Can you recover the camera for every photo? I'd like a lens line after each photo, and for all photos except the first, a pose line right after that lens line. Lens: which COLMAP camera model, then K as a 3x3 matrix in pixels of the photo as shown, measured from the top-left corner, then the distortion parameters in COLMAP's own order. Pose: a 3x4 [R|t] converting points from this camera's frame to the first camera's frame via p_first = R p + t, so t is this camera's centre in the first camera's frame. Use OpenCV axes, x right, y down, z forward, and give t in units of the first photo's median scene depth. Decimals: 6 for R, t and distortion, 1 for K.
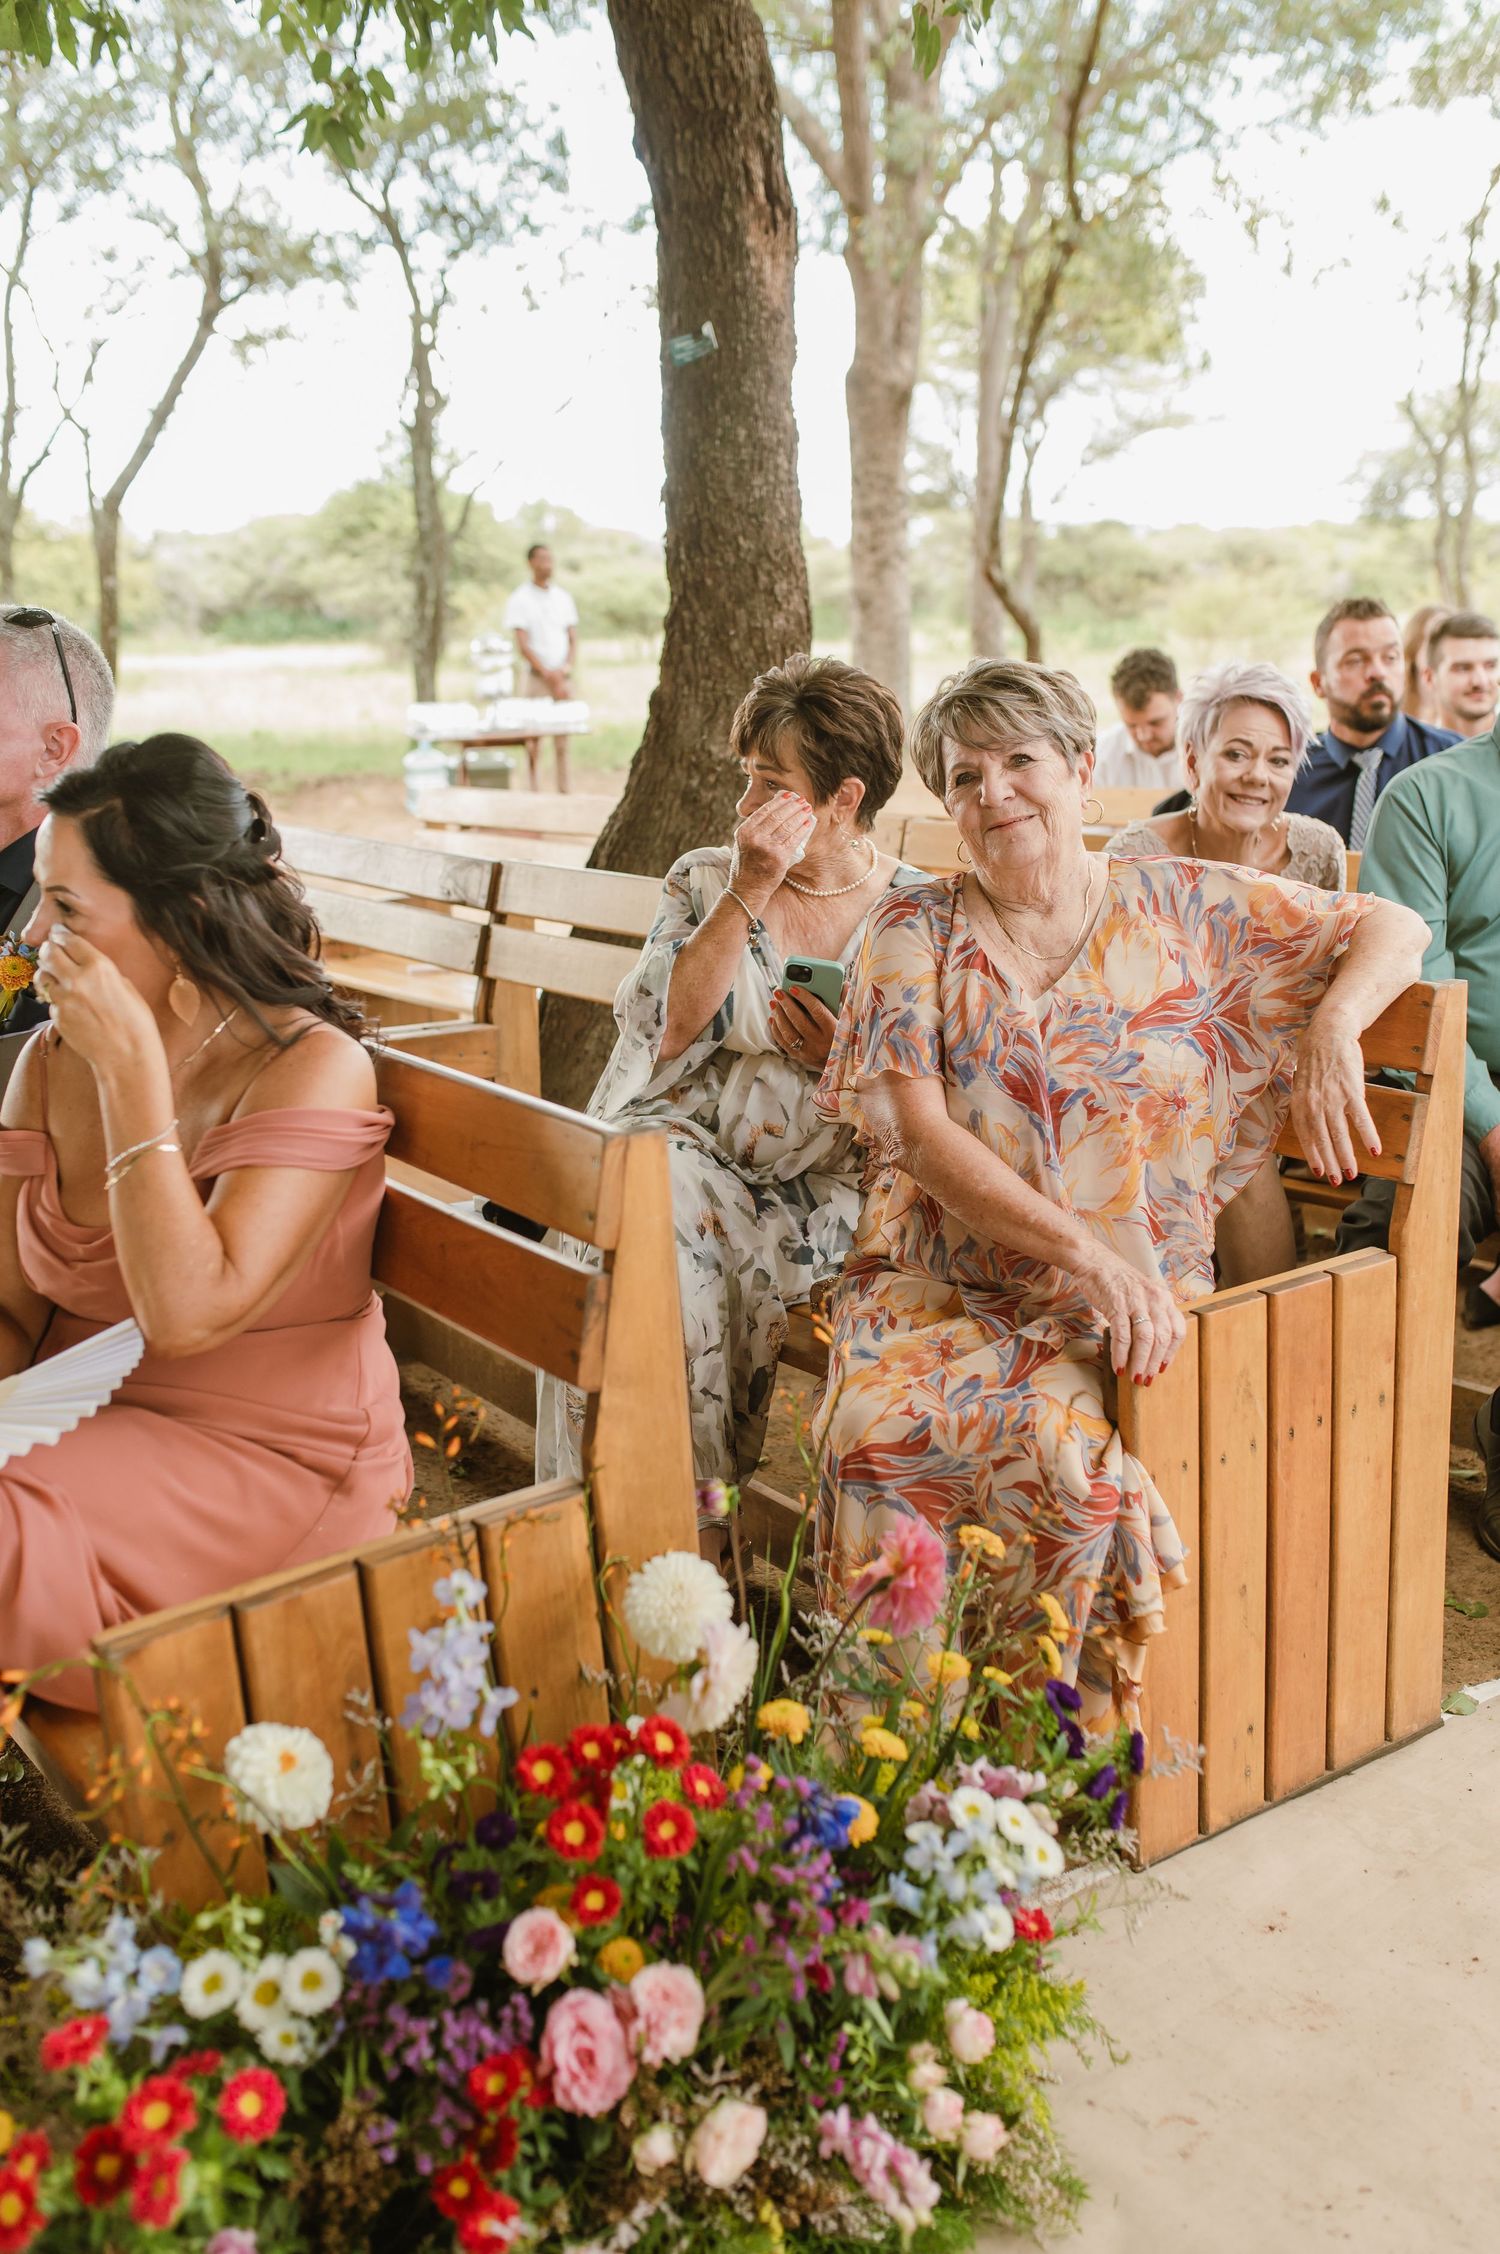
lens RADIAL K [[2145.4, 0, 706.7], [0, 2145.4, 1209.4], [0, 0, 1]] dist [0.041077, 0.000000]
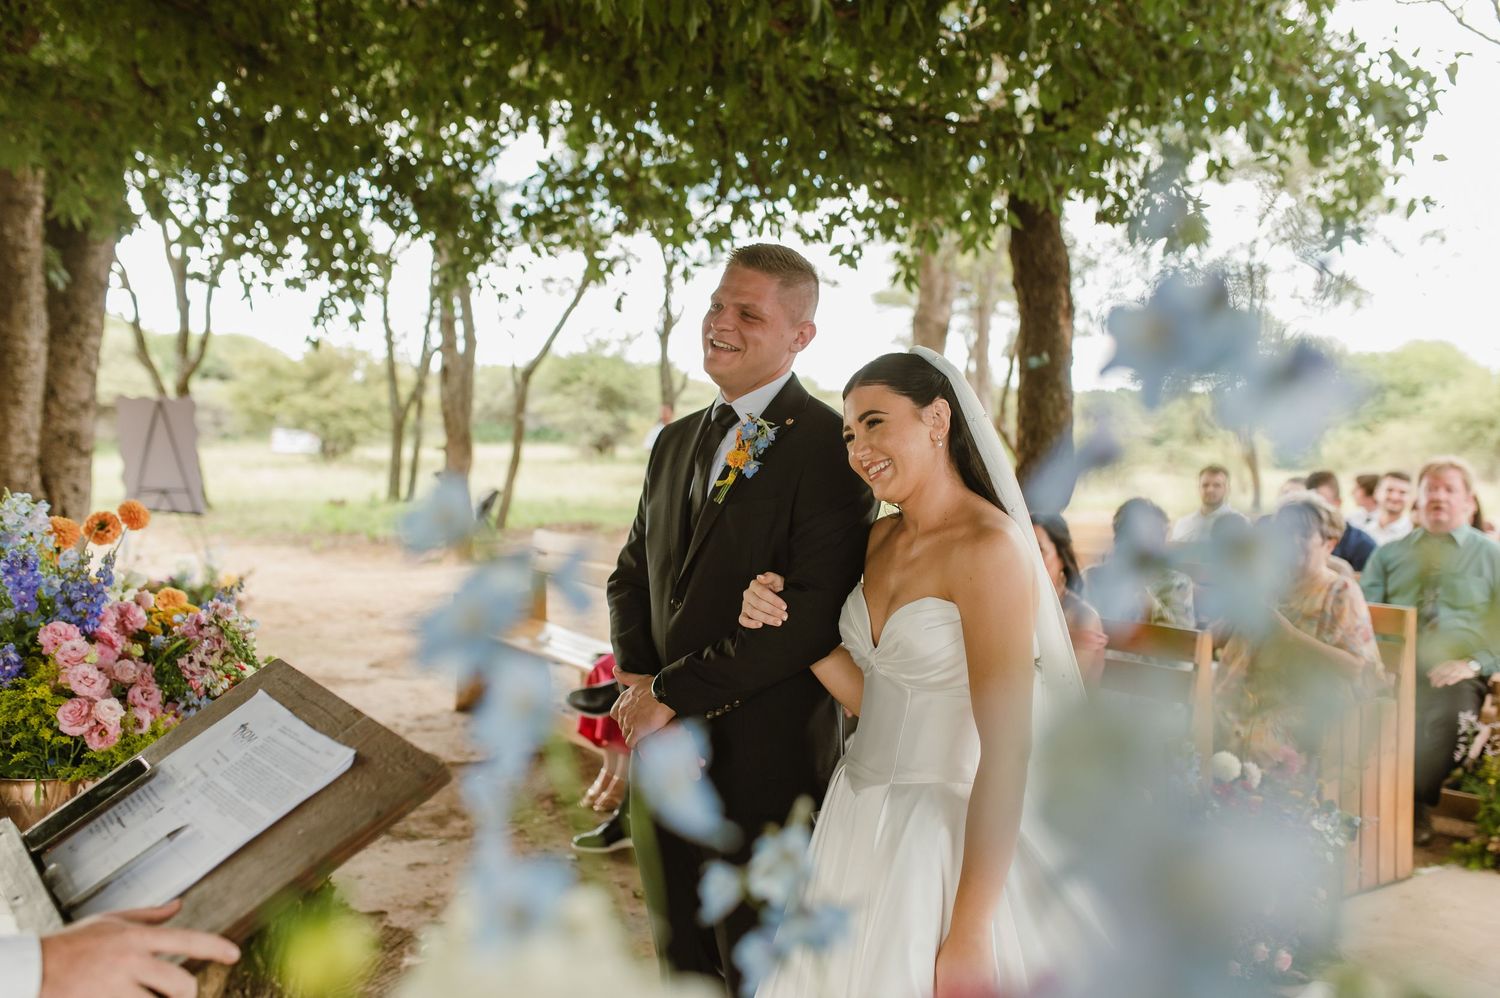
lens RADIAL K [[1427.7, 0, 747.9], [0, 1427.7, 481.4], [0, 0, 1]] dist [0.041077, 0.000000]
pose [[0.999566, 0.028163, 0.008604, -0.080047], [-0.025399, 0.972364, -0.232084, 0.027270], [-0.014902, 0.231765, 0.972658, -0.125650]]
